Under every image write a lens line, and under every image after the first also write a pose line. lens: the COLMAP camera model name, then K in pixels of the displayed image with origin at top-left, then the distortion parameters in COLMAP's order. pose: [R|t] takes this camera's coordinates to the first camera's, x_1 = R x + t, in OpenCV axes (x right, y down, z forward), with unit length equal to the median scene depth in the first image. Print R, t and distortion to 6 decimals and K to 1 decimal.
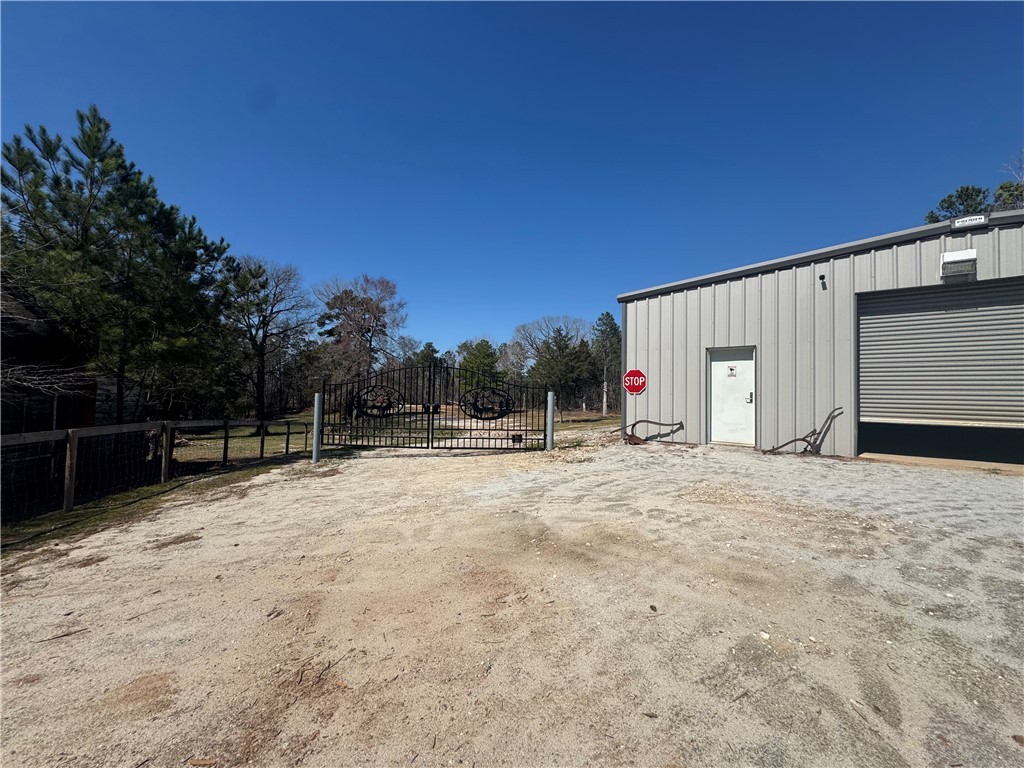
lens RADIAL K [[406.0, 0, 514.7], [0, 406.0, 381.1], [0, 0, 1]] dist [-0.002560, -0.000267]
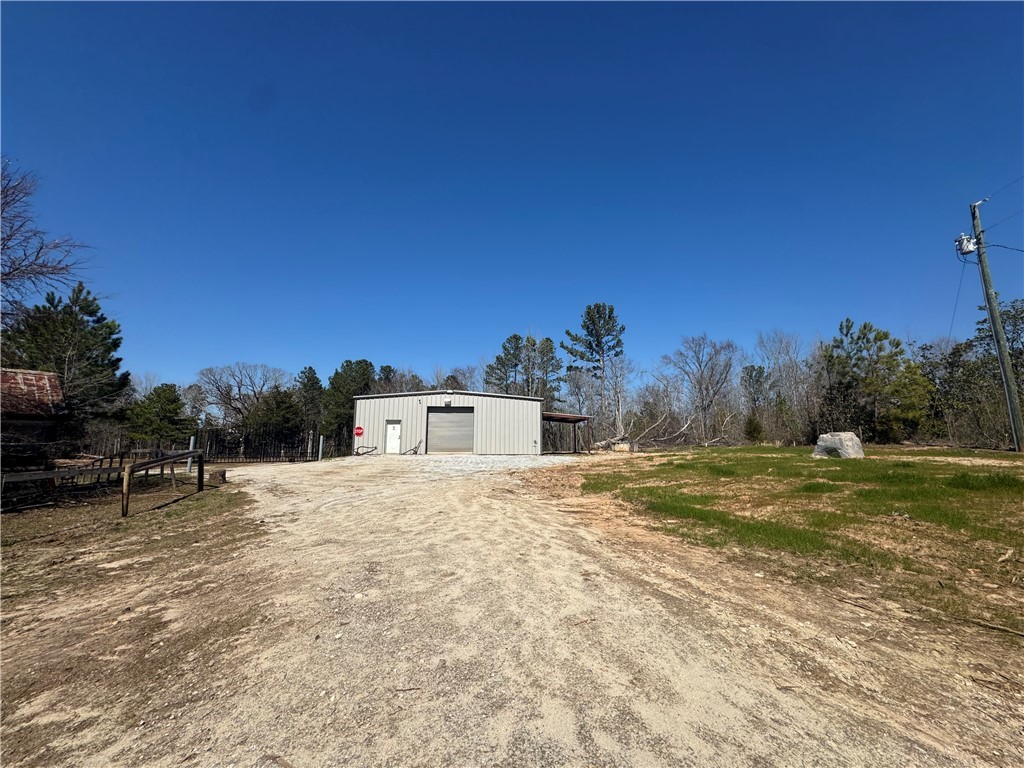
lens RADIAL K [[406.0, 0, 514.7], [0, 406.0, 381.1], [0, 0, 1]] dist [-0.002560, -0.000267]
pose [[0.748079, 0.086415, 0.657959, -0.778892], [-0.007137, 0.992475, -0.122236, -0.009838], [-0.663571, 0.086746, 0.743067, -1.811106]]
